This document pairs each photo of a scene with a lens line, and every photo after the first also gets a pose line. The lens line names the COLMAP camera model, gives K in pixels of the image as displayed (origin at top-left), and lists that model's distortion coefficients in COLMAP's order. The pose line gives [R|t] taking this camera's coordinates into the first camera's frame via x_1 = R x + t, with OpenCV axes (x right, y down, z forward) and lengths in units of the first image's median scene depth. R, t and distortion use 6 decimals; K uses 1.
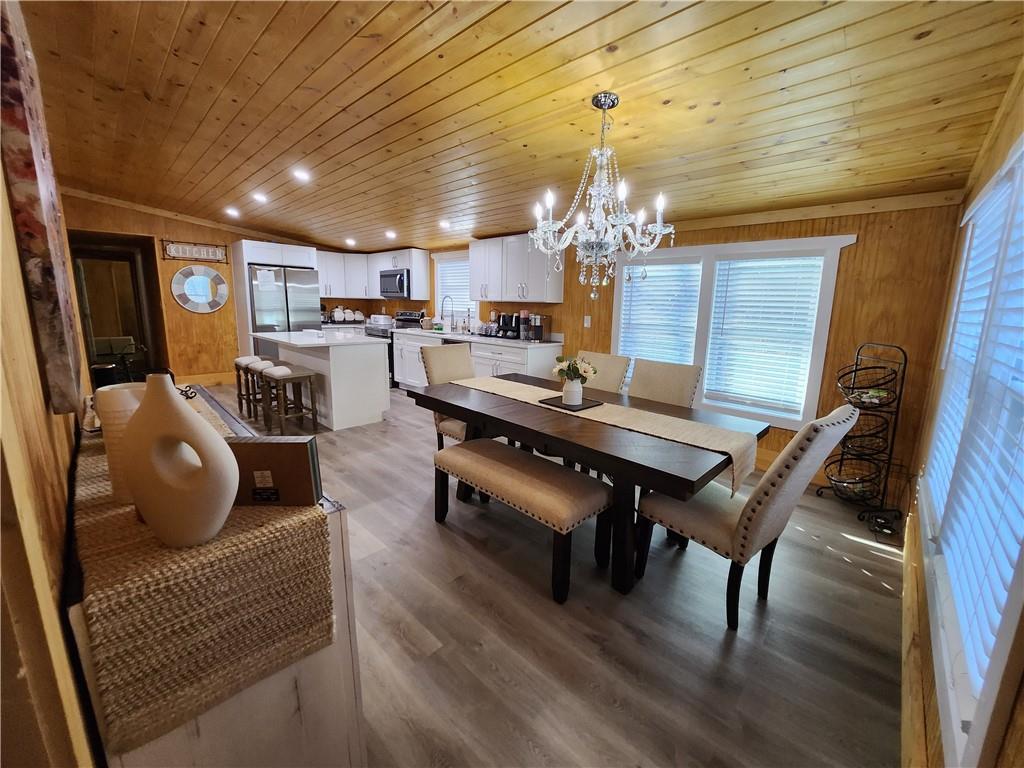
lens RADIAL K [[408.8, 0, 527.3], [0, 408.8, 364.8], [0, 0, 1]] dist [-0.000449, 0.000016]
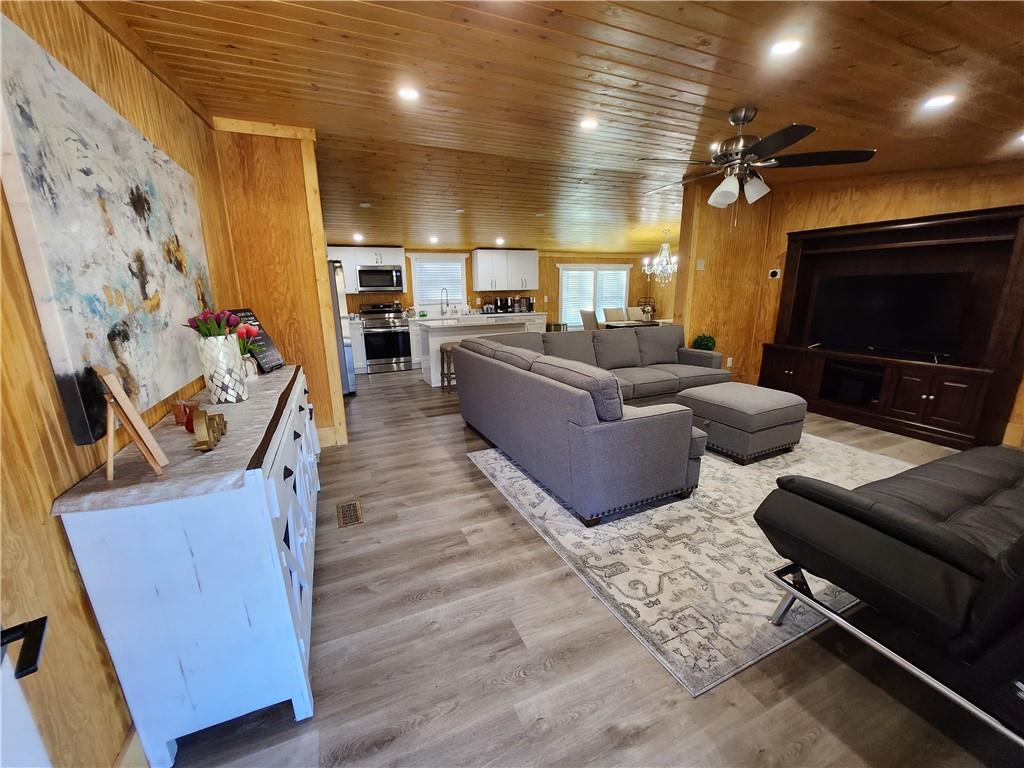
lens RADIAL K [[405.7, 0, 512.0], [0, 405.7, 384.0], [0, 0, 1]] dist [-0.016988, 0.000141]
pose [[0.404890, -0.236955, 0.883129, -1.327350], [0.166275, 0.968815, 0.183713, -0.072348], [-0.899120, 0.072458, 0.431663, 0.258852]]
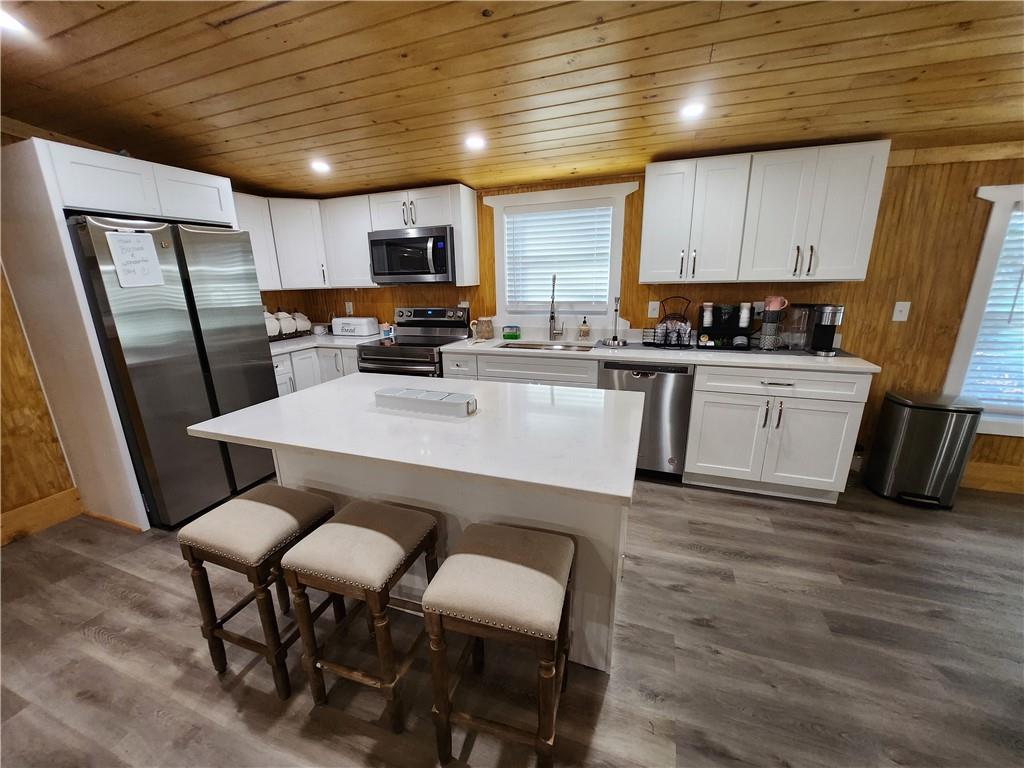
lens RADIAL K [[405.7, 0, 512.0], [0, 405.7, 384.0], [0, 0, 1]] dist [-0.016988, 0.000141]
pose [[0.925048, -0.140426, 0.352940, -0.450833], [0.100568, 0.986541, 0.128933, -0.101940], [-0.366295, -0.083775, 0.926720, 0.510427]]
